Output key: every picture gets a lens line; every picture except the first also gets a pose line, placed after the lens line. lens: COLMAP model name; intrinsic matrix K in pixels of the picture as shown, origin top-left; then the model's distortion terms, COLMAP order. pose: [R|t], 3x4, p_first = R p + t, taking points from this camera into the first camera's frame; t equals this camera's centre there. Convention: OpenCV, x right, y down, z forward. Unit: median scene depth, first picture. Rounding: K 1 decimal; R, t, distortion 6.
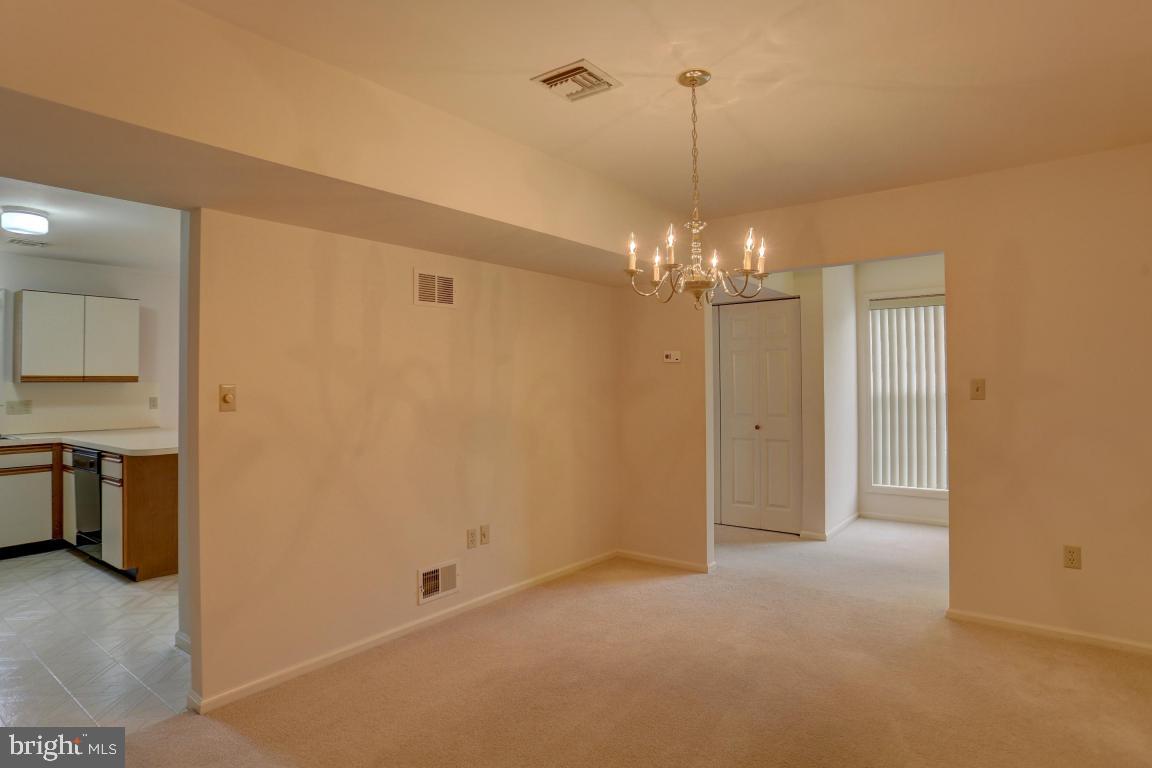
lens RADIAL K [[631.3, 0, 574.3], [0, 631.3, 371.8], [0, 0, 1]] dist [-0.016138, 0.000838]
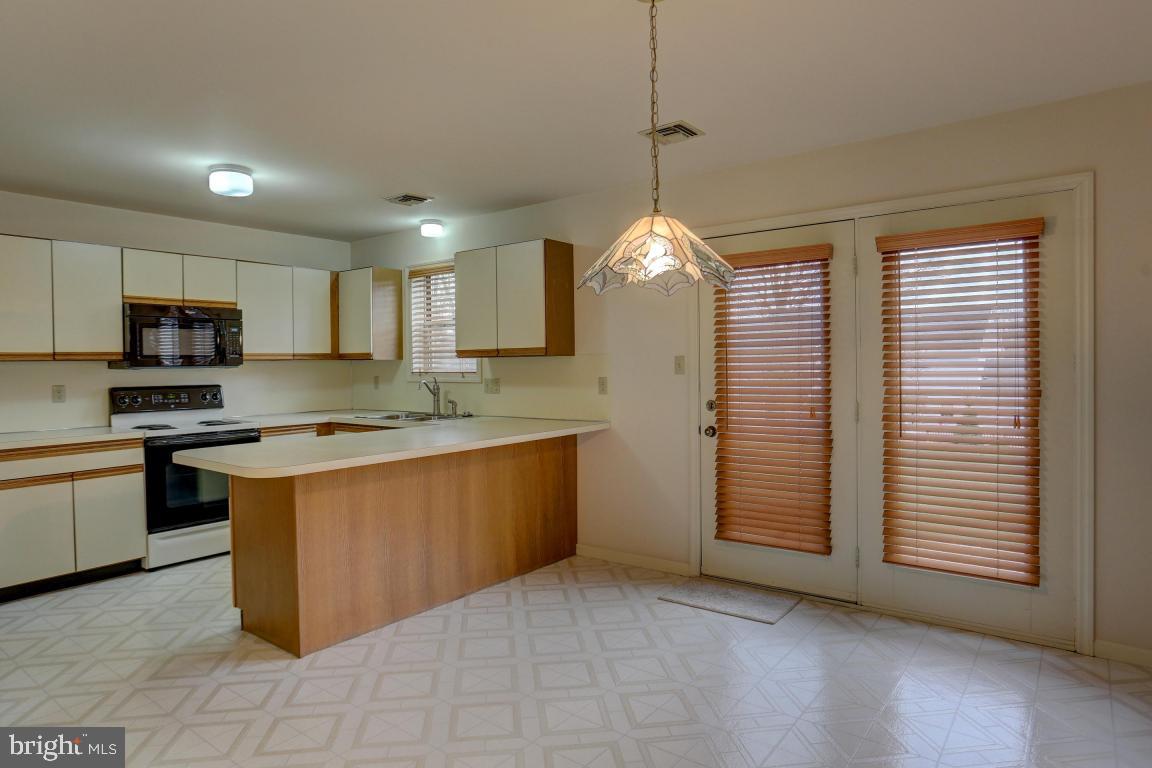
lens RADIAL K [[669.8, 0, 576.1], [0, 669.8, 379.3], [0, 0, 1]] dist [-0.061710, 0.043147]
pose [[0.008907, 0.026435, -0.999611, 0.061974], [0.035359, 0.999017, 0.026734, 0.026018], [0.999335, -0.035583, 0.007964, 1.094565]]
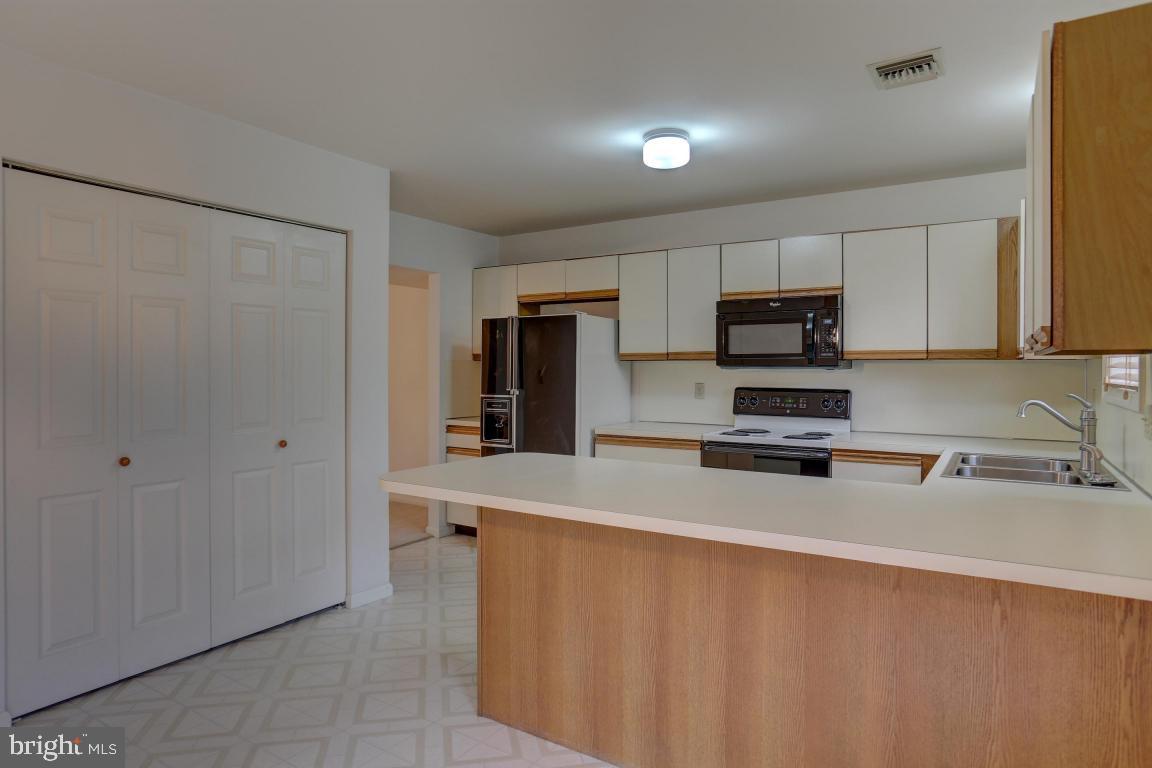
lens RADIAL K [[669.8, 0, 576.1], [0, 669.8, 379.3], [0, 0, 1]] dist [-0.061710, 0.043147]
pose [[-0.995571, 0.003698, -0.093939, -0.504394], [0.004242, 0.999975, -0.005585, 0.031839], [0.093917, -0.005959, -0.995562, 1.328668]]
